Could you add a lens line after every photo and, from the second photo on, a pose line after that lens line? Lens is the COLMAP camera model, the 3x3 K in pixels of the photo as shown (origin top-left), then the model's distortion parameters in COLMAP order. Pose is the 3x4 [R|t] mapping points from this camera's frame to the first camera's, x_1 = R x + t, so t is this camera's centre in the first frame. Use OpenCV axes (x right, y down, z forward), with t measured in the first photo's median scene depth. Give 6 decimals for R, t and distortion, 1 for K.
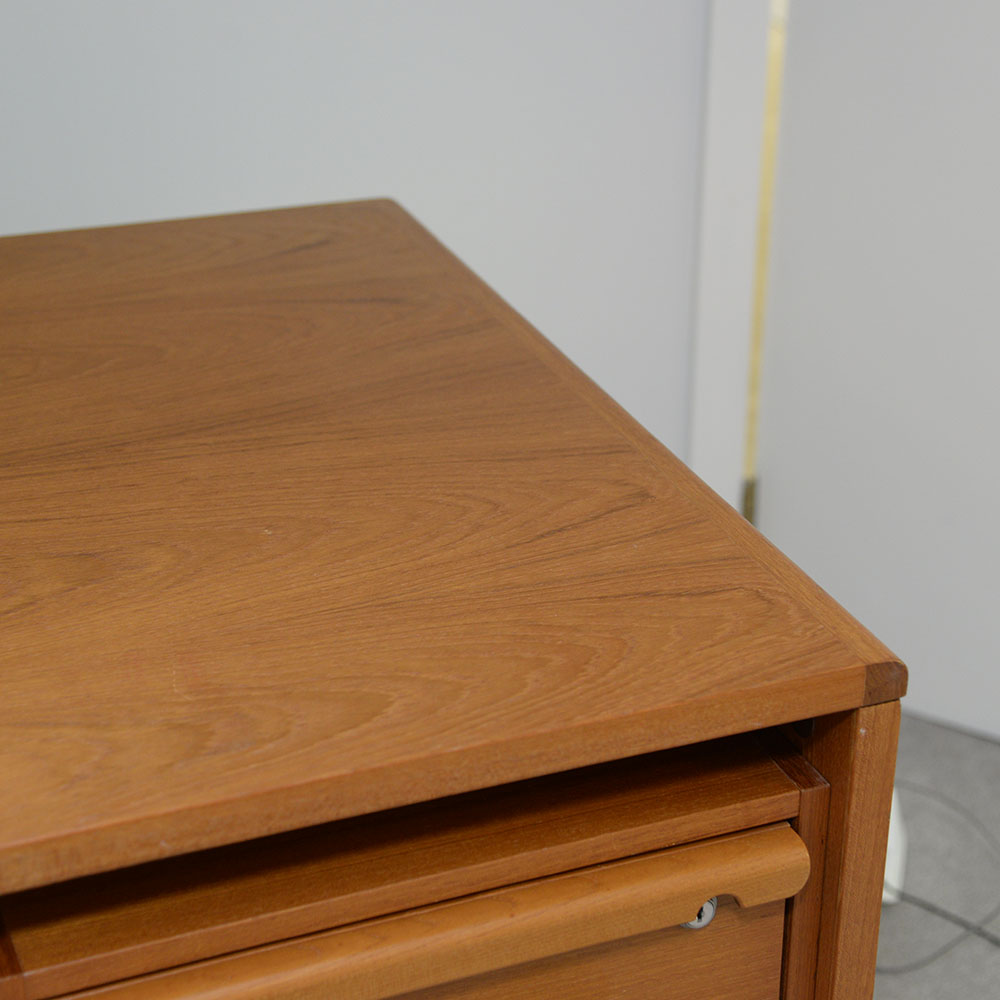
lens RADIAL K [[2299.6, 0, 503.0], [0, 2299.6, 498.9], [0, 0, 1]] dist [0.262362, 0.000000]
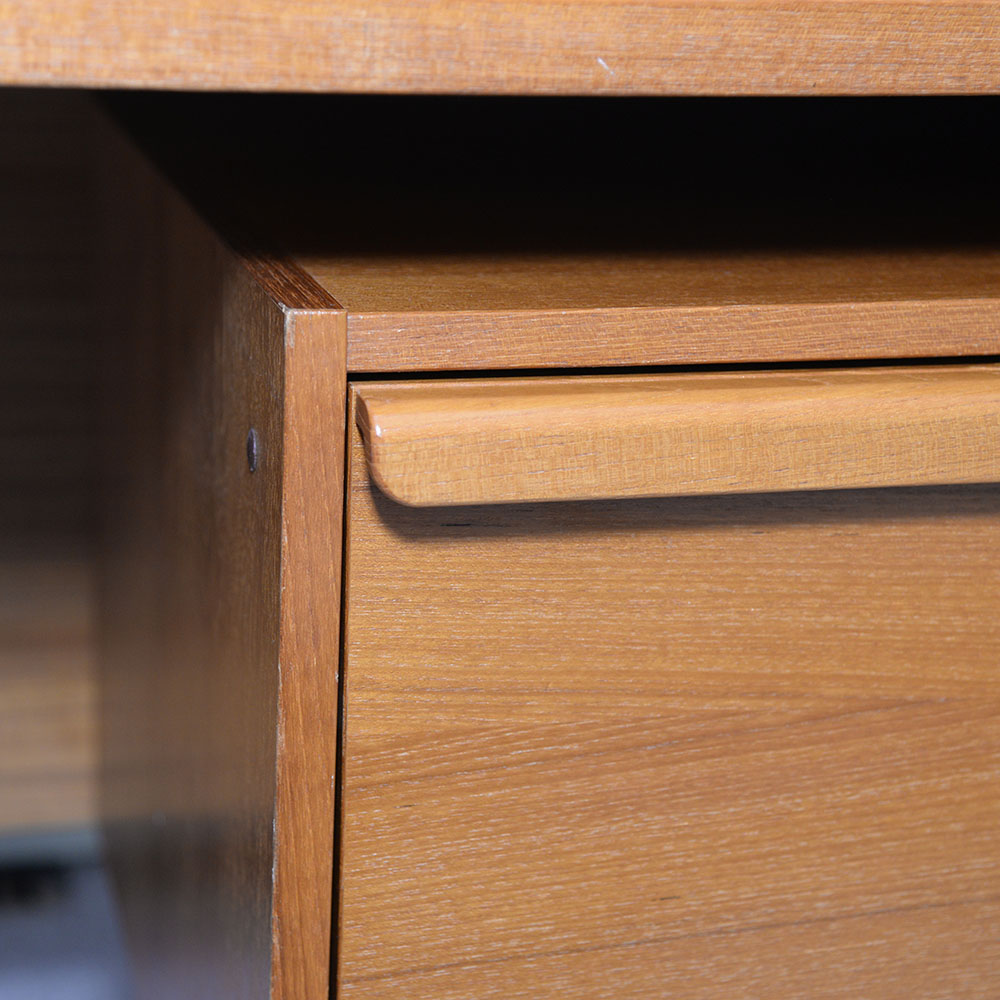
lens RADIAL K [[2417.5, 0, 496.3], [0, 2417.5, 500.5], [0, 0, 1]] dist [0.262099, 0.000000]
pose [[0.991734, 0.055885, -0.115505, -0.083363], [-0.076491, 0.980228, -0.182488, 0.318292], [0.103023, 0.189814, 0.976400, 0.370369]]
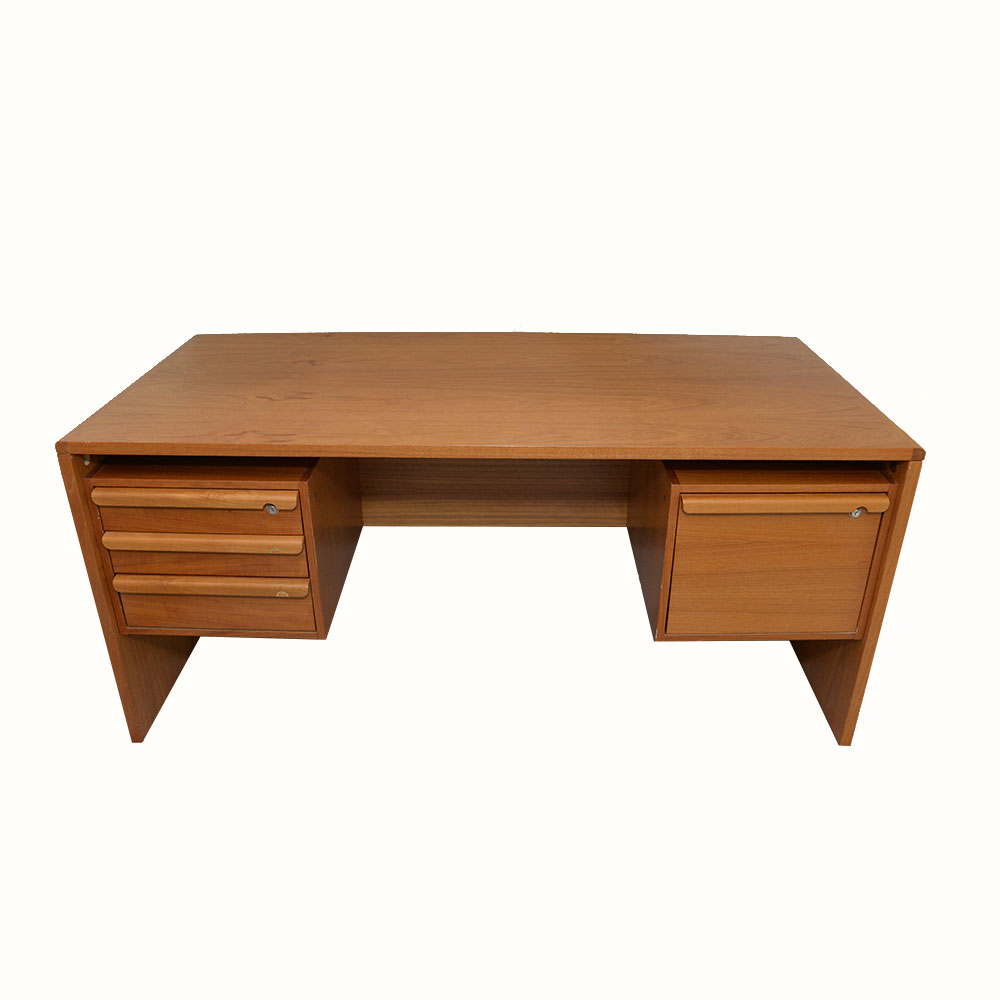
lens RADIAL K [[836.5, 0, 517.6], [0, 836.5, 497.7], [0, 0, 1]] dist [-0.089202, 0.015770]
pose [[0.929135, 0.155135, -0.335620, 0.021225], [-0.156495, 0.987407, 0.023170, 0.209389], [0.334988, 0.030995, 0.941712, -0.415683]]
